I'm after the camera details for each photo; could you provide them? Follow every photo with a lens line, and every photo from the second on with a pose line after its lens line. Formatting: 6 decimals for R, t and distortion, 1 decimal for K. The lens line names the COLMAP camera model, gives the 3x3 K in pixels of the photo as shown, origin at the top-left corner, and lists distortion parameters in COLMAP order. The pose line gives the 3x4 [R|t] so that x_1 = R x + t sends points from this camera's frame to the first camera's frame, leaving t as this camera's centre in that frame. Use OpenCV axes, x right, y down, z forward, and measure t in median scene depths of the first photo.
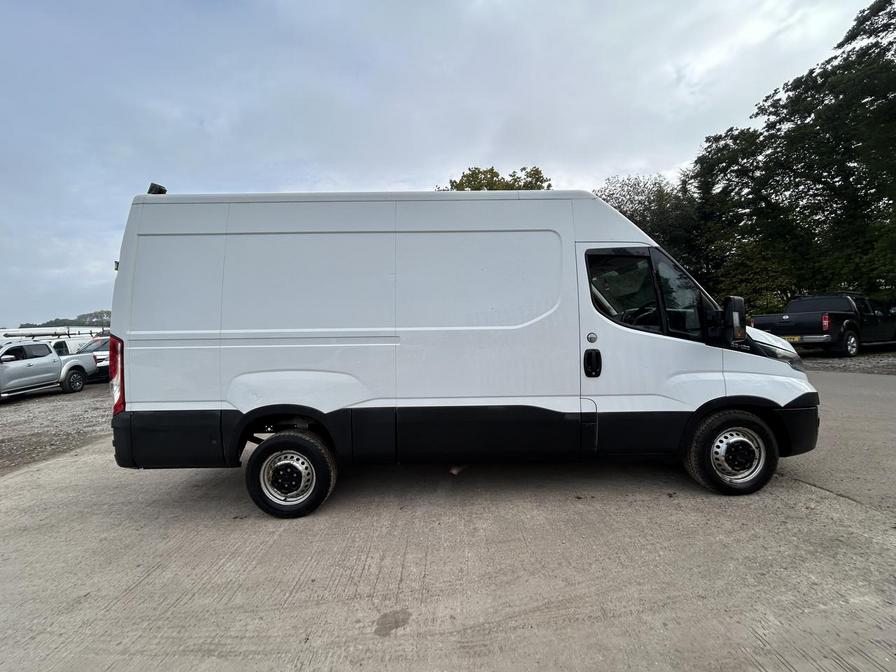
lens RADIAL K [[360.6, 0, 448.0], [0, 360.6, 336.0], [0, 0, 1]] dist [-0.001172, 0.000600]
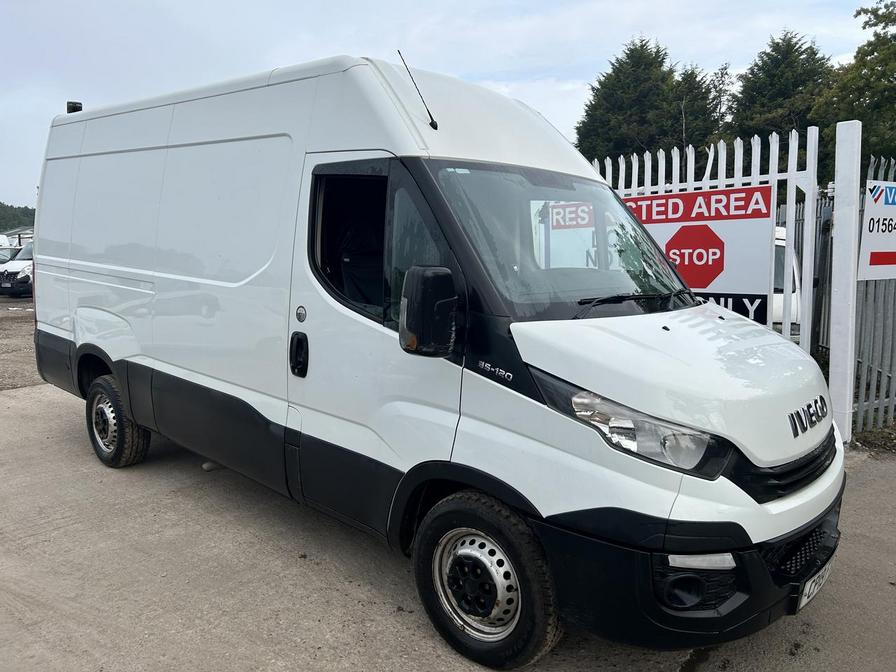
lens RADIAL K [[676.8, 0, 448.0], [0, 676.8, 336.0], [0, 0, 1]] dist [0.030030, -0.007468]
pose [[0.737963, 0.142295, -0.659669, 1.324335], [-0.062480, 0.987725, 0.143164, -0.136077], [0.671943, -0.064434, 0.737795, 0.303733]]
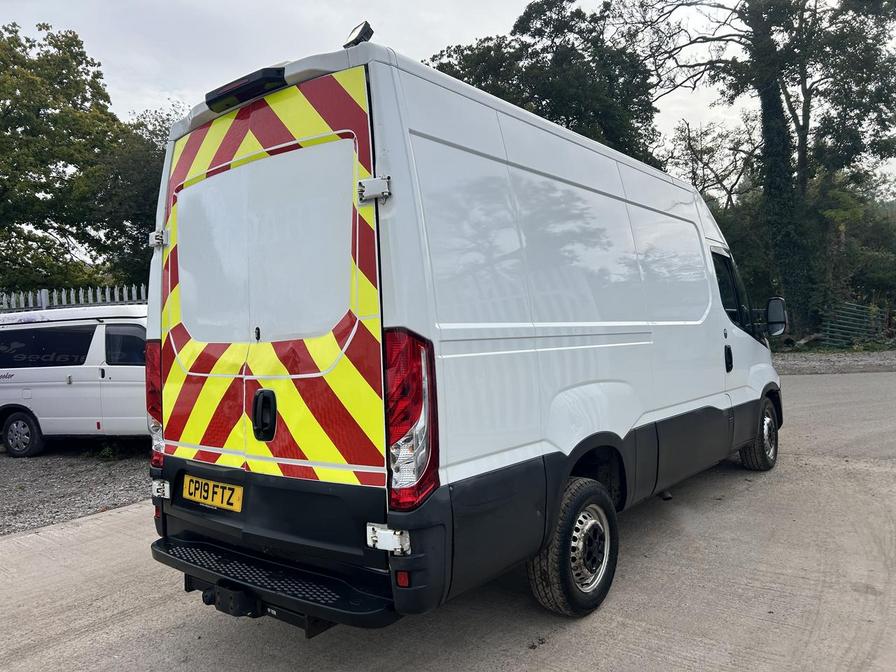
lens RADIAL K [[664.0, 0, 428.3], [0, 664.0, 325.1], [0, 0, 1]] dist [0.034178, -0.056862]
pose [[0.651458, 0.005891, 0.758661, -1.538239], [0.039692, 0.998336, -0.041835, 0.025948], [-0.757645, 0.057367, 0.650140, 0.403787]]
